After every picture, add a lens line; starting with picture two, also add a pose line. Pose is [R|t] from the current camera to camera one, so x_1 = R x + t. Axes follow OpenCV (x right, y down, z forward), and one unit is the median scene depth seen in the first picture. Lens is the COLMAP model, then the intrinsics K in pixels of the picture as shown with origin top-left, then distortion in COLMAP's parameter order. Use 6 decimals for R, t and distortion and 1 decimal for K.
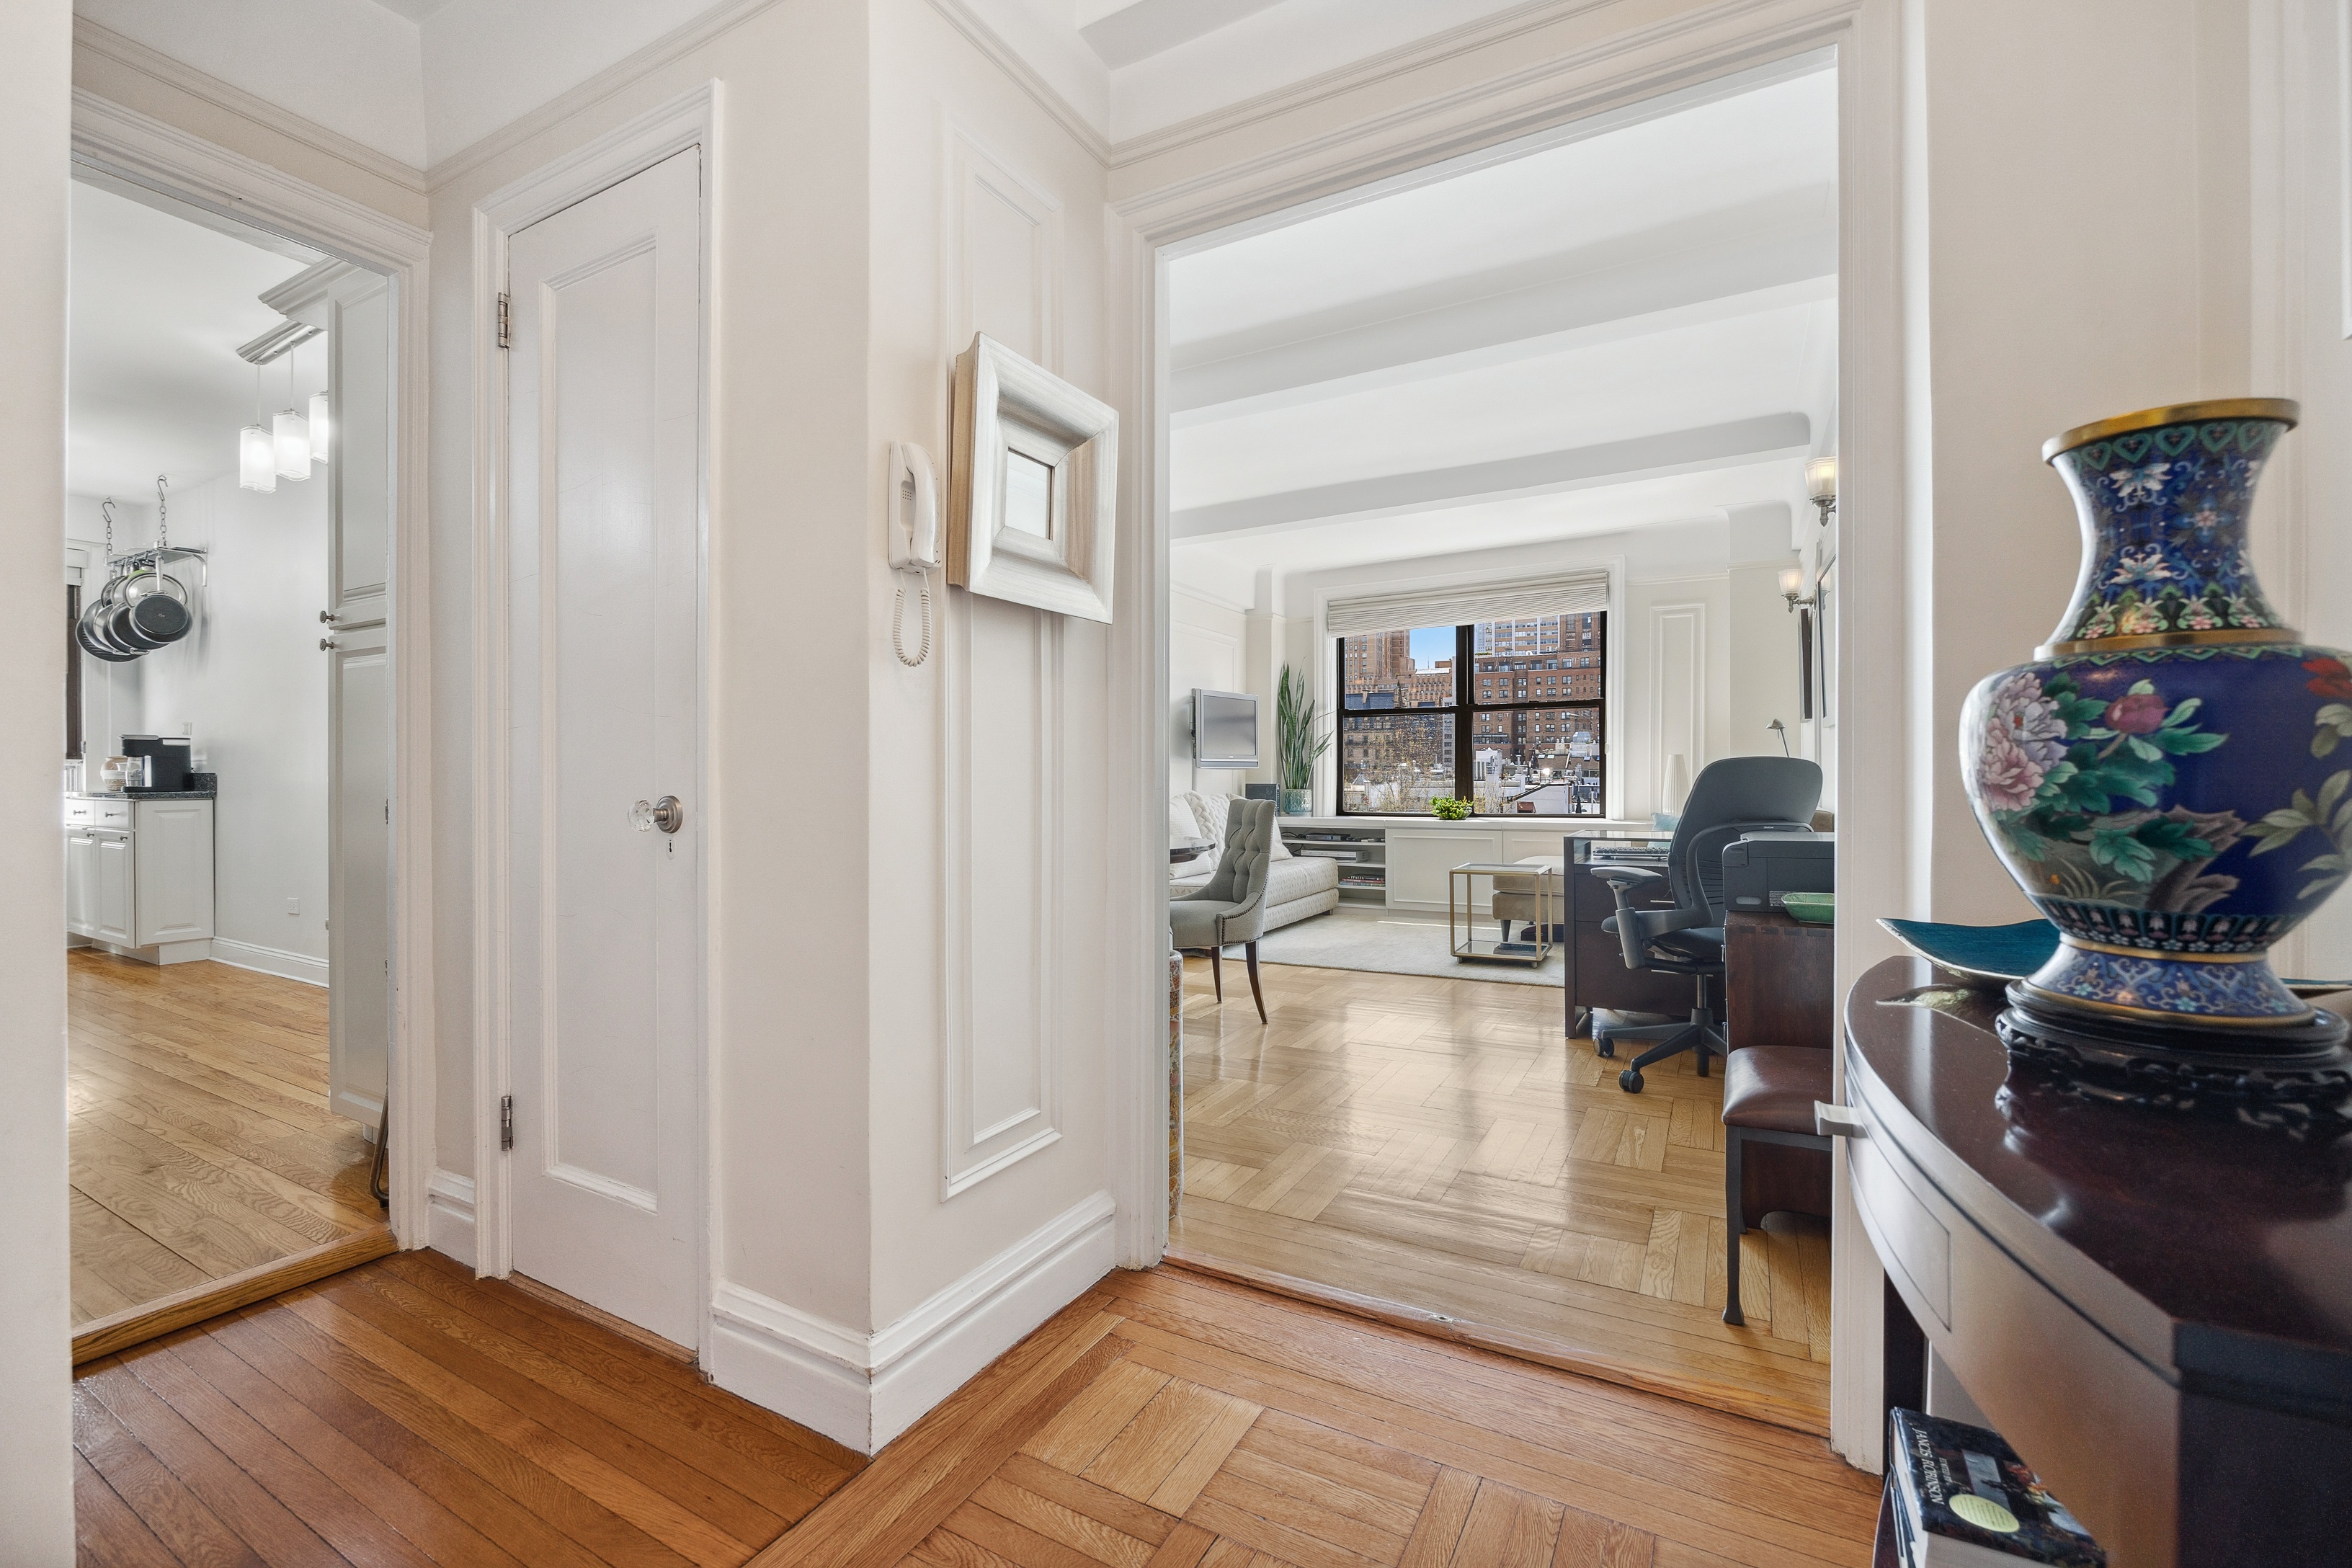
lens RADIAL K [[1001.1, 0, 1166.2], [0, 1001.1, 776.8], [0, 0, 1]] dist [-0.015534, 0.000197]
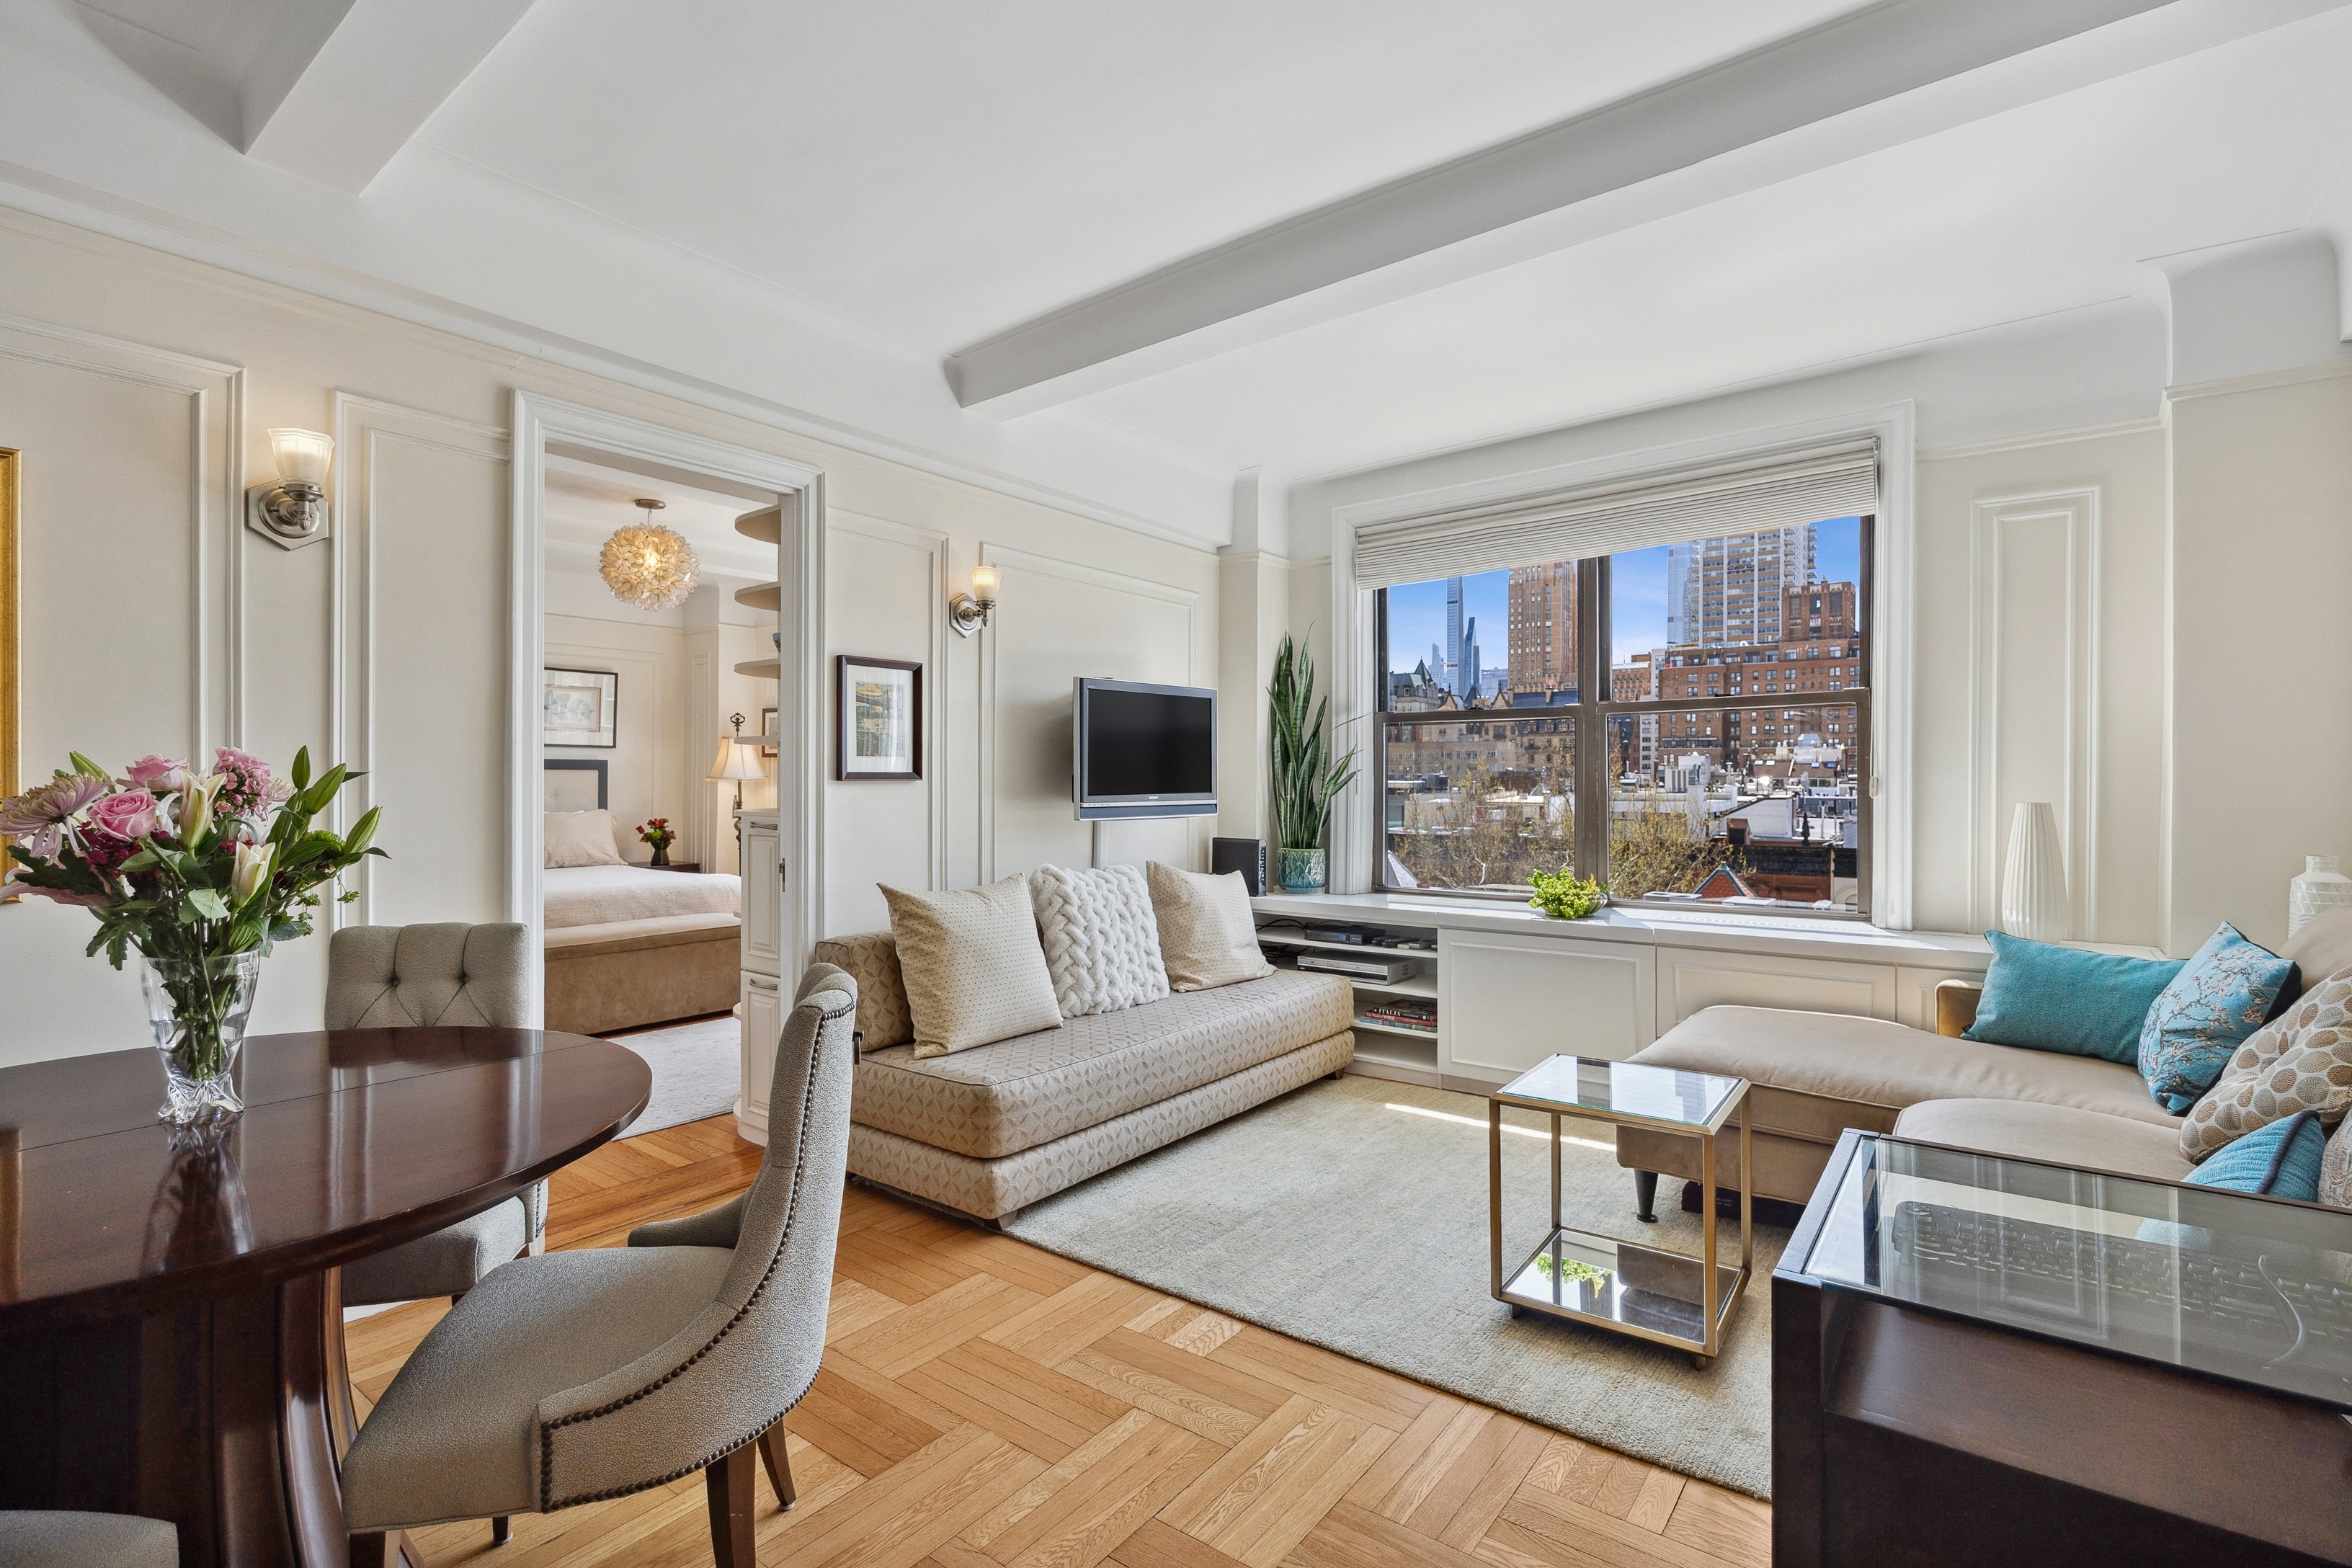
lens RADIAL K [[1076.9, 0, 1168.4], [0, 1076.9, 785.5], [0, 0, 1]] dist [-0.008578, 0.000958]
pose [[0.989767, 0.002627, -0.142670, 0.144417], [-0.002481, 0.999996, 0.001203, -0.024704], [0.142672, -0.000837, 0.989770, 0.360639]]
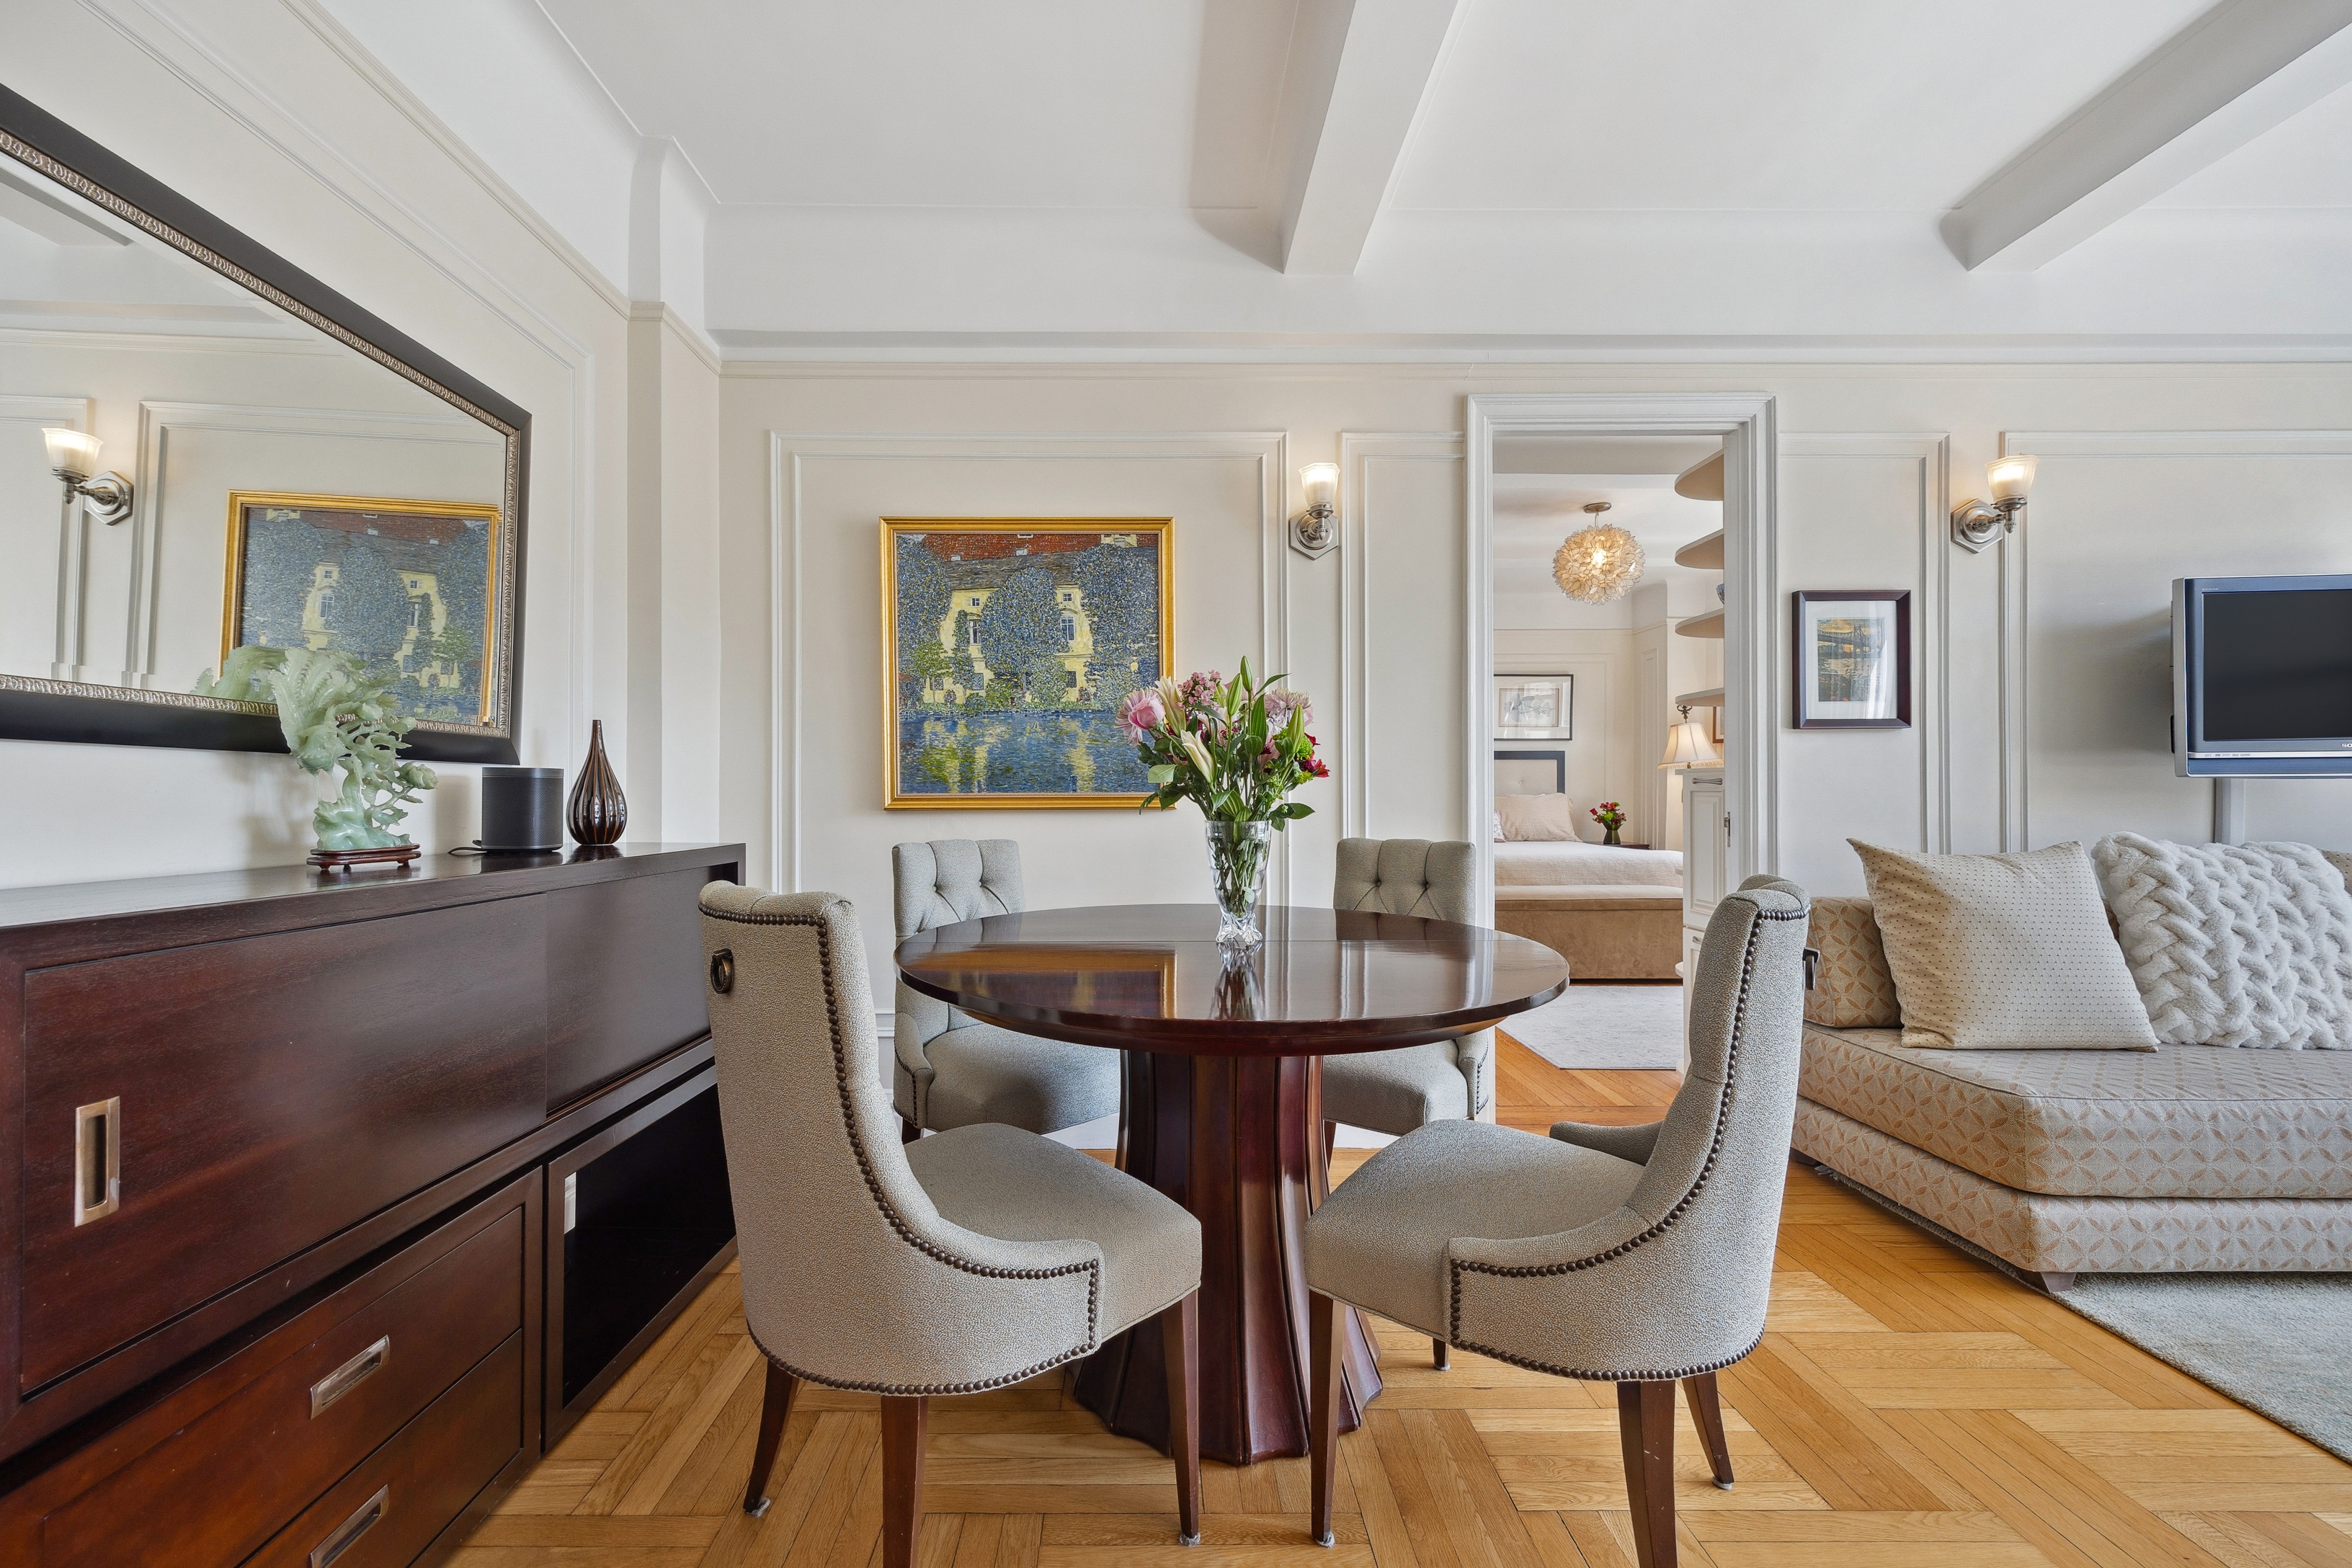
lens RADIAL K [[929.9, 0, 1139.5], [0, 929.9, 789.6], [0, 0, 1]] dist [0.000573, -0.000668]
pose [[0.486489, -0.005042, -0.873672, 0.132936], [0.001395, 0.999987, -0.004995, -0.001770], [0.873685, 0.001212, 0.486490, 0.392044]]
